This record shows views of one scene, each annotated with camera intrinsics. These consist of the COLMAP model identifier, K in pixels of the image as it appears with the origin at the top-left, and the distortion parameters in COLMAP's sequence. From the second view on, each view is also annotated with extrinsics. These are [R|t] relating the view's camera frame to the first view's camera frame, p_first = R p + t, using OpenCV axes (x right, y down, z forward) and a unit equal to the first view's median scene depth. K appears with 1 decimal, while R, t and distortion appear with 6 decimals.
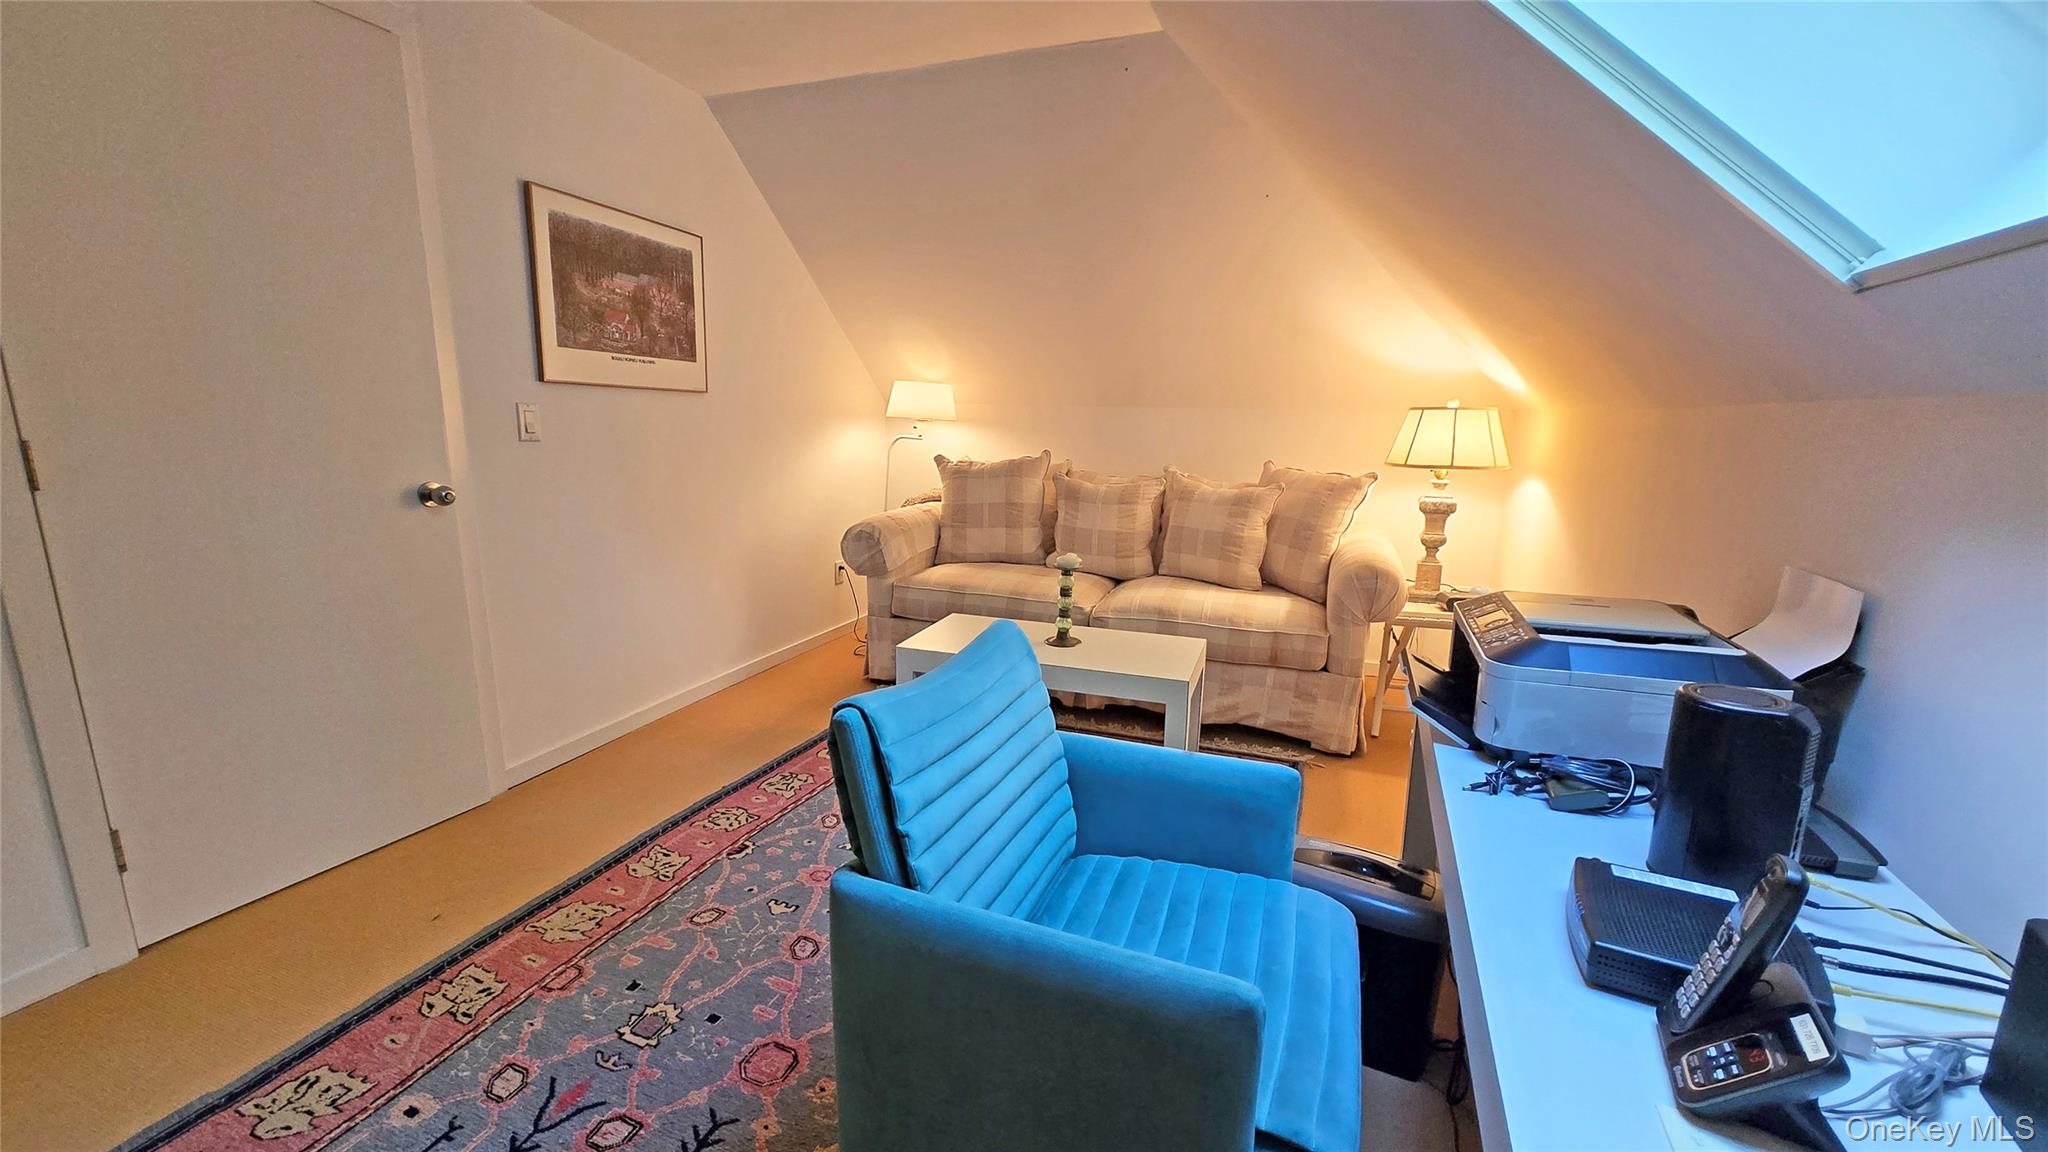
lens RADIAL K [[803.8, 0, 1016.7], [0, 803.8, 586.4], [0, 0, 1]] dist [0.002462, -0.000431]
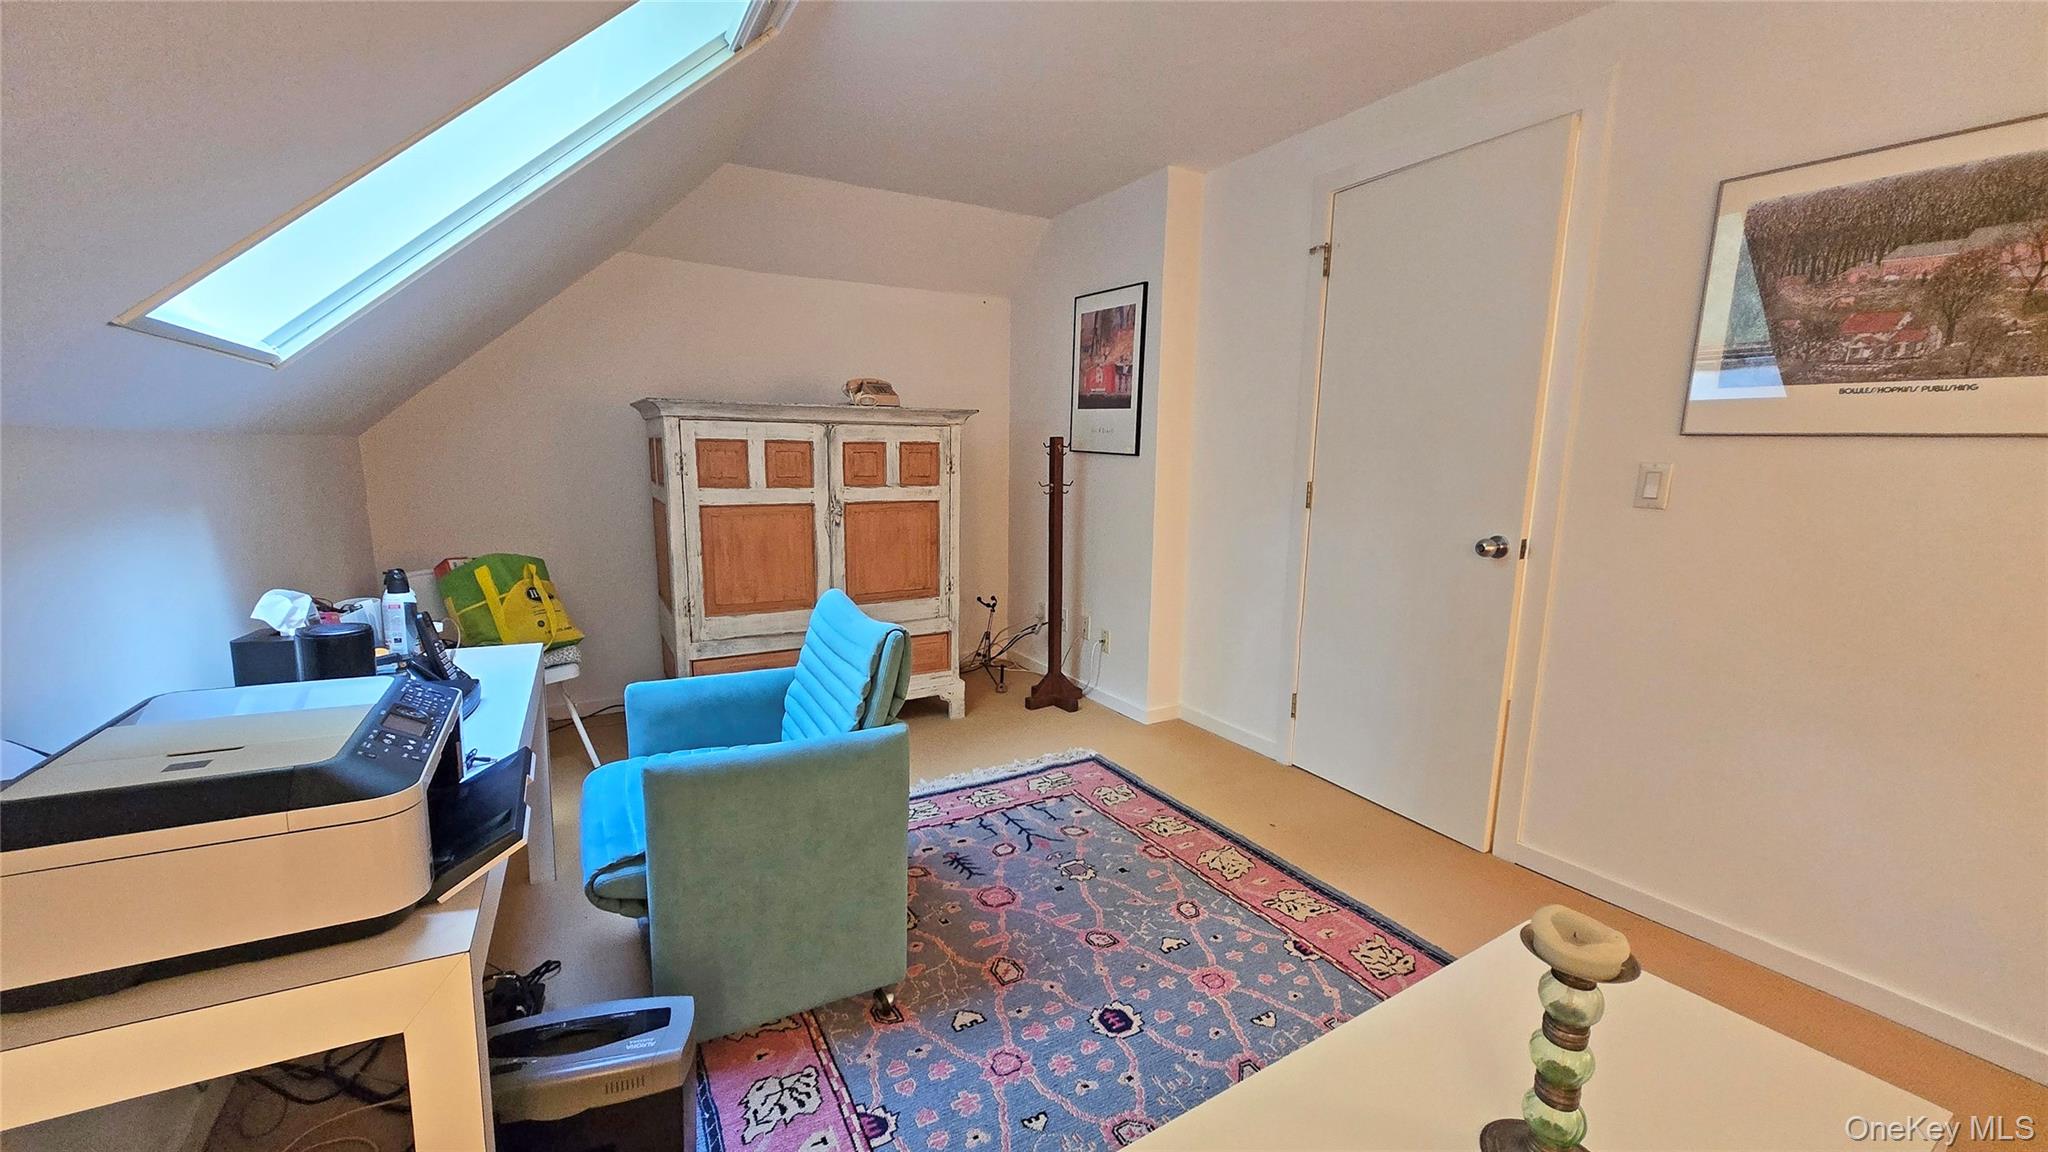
lens RADIAL K [[803.8, 0, 1016.7], [0, 803.8, 586.4], [0, 0, 1]] dist [0.002462, -0.000431]
pose [[-0.631785, 0.101070, -0.768526, 0.446218], [-0.186673, 0.942445, 0.277401, -0.214577], [0.752330, 0.318721, -0.576556, 1.021665]]
